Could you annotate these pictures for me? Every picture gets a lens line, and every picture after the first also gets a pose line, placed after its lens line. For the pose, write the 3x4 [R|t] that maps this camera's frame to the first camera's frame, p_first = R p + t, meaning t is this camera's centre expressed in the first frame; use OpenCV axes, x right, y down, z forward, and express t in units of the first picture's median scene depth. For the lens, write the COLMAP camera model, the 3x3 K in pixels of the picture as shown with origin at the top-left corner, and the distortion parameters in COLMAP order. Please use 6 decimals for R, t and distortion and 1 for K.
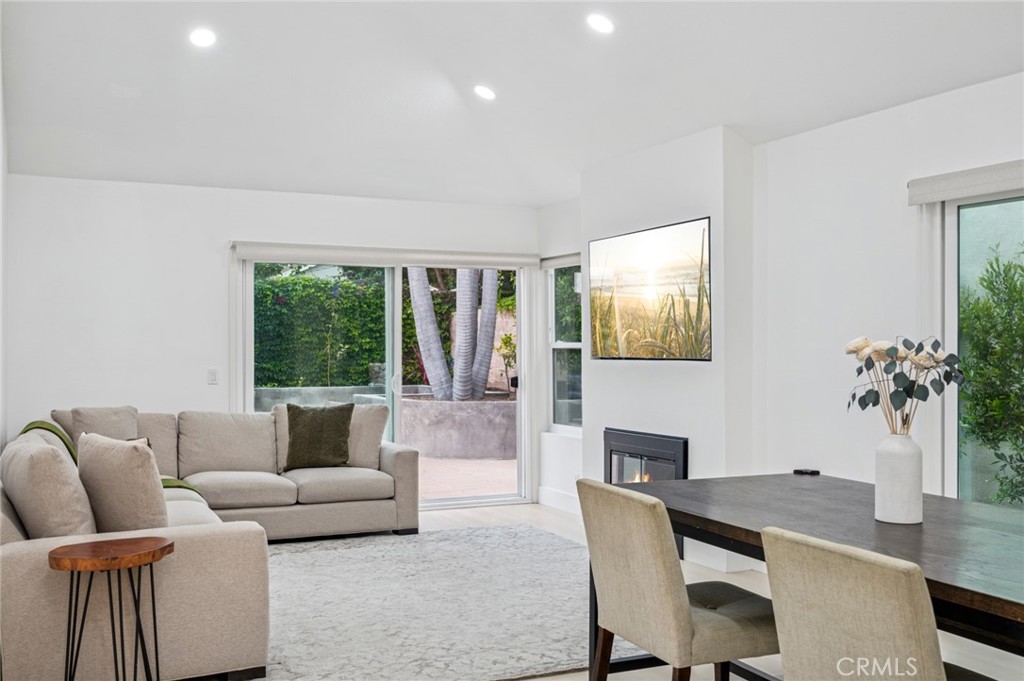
lens RADIAL K [[1013.3, 0, 514.8], [0, 1013.3, 327.6], [0, 0, 1]] dist [-0.014424, 0.000000]
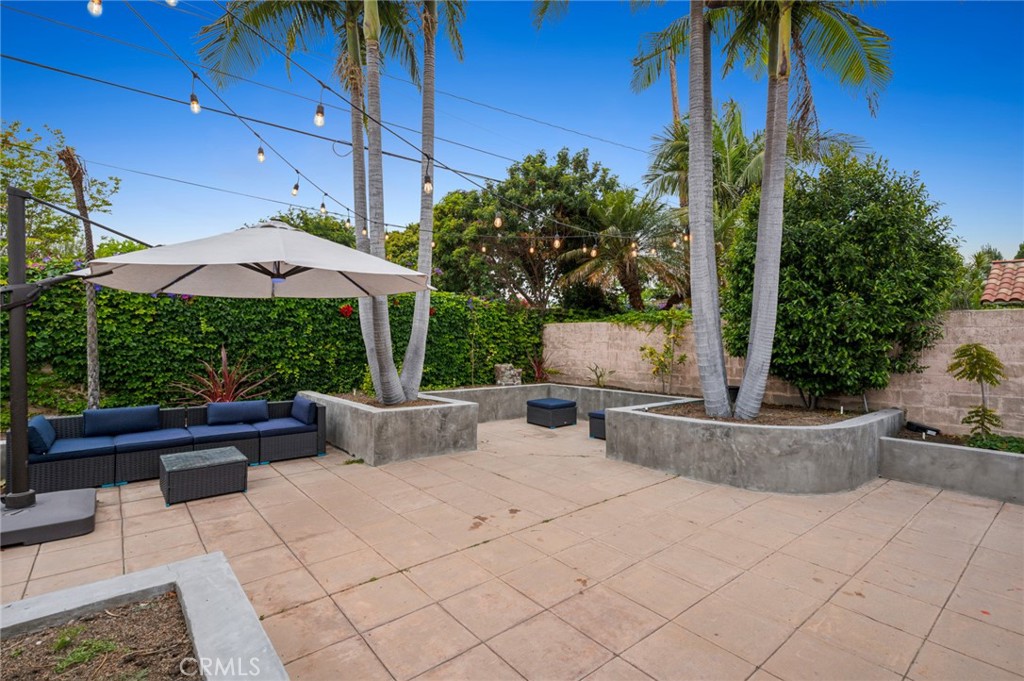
lens RADIAL K [[473.5, 0, 515.9], [0, 473.5, 337.5], [0, 0, 1]] dist [-0.003194, -0.000603]
pose [[0.962516, 0.014068, 0.270861, -0.707863], [-0.017553, 0.999791, 0.010447, -0.009876], [-0.270657, -0.014809, 0.962562, 1.145188]]
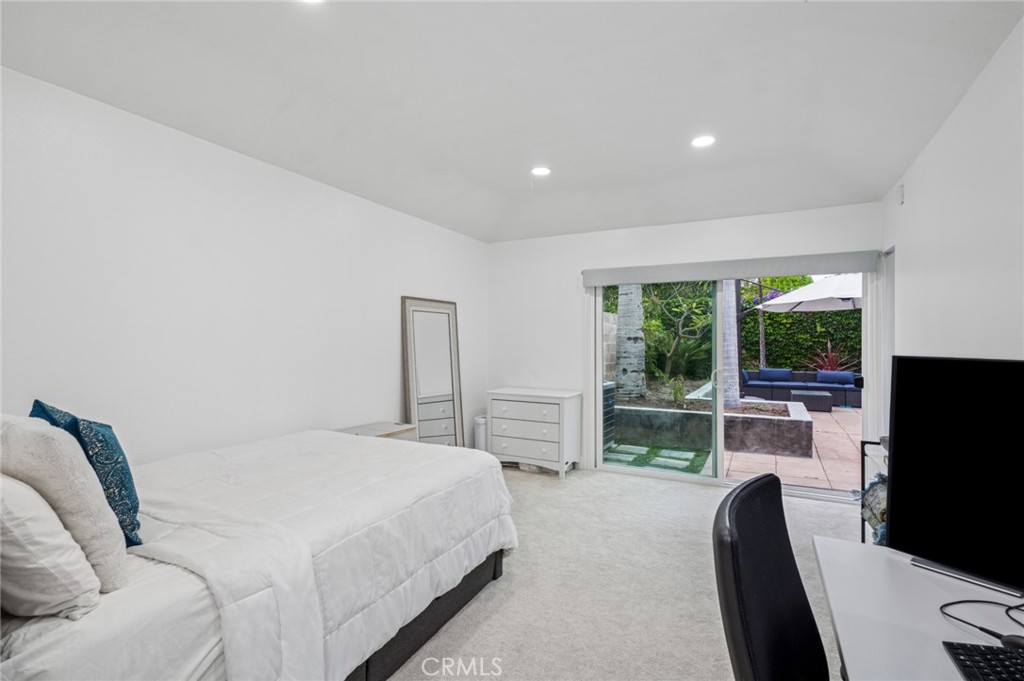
lens RADIAL K [[483.4, 0, 509.1], [0, 483.4, 338.7], [0, 0, 1]] dist [0.001107, 0.001724]
pose [[0.595981, 0.002038, -0.802996, -0.365163], [0.008657, 0.999922, 0.008963, 0.000087], [0.802952, -0.012293, 0.595917, 0.419365]]
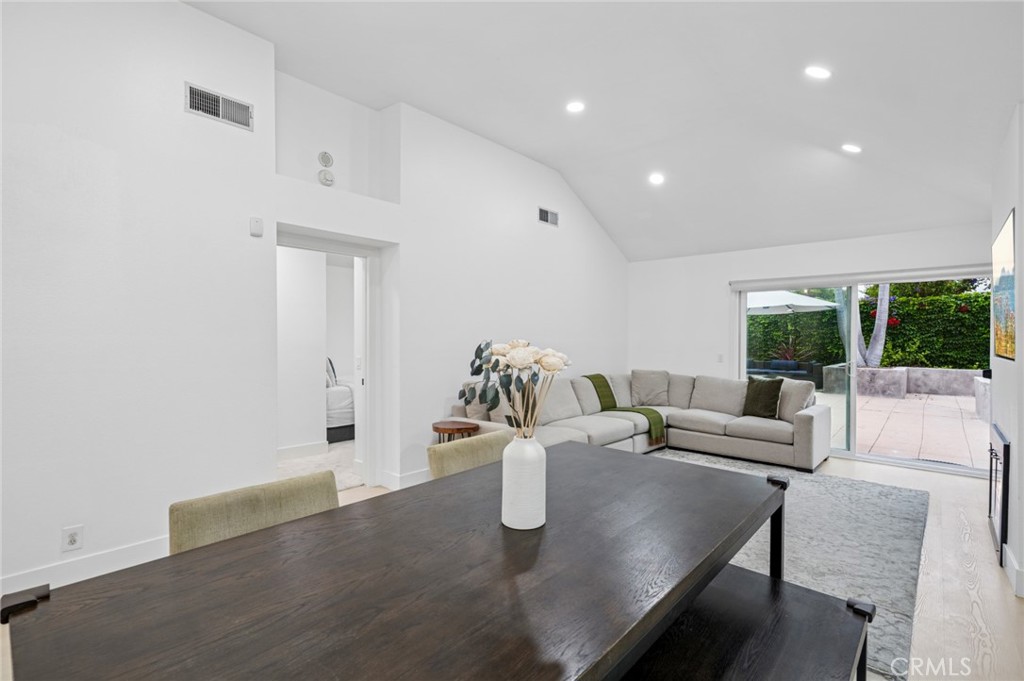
lens RADIAL K [[473.5, 0, 503.8], [0, 473.5, 339.4], [0, 0, 1]] dist [-0.003194, -0.000603]
pose [[0.376698, 0.008282, -0.926299, 0.362005], [0.011317, 0.999844, 0.013542, -0.000095], [0.926267, -0.015584, 0.376545, 0.350622]]
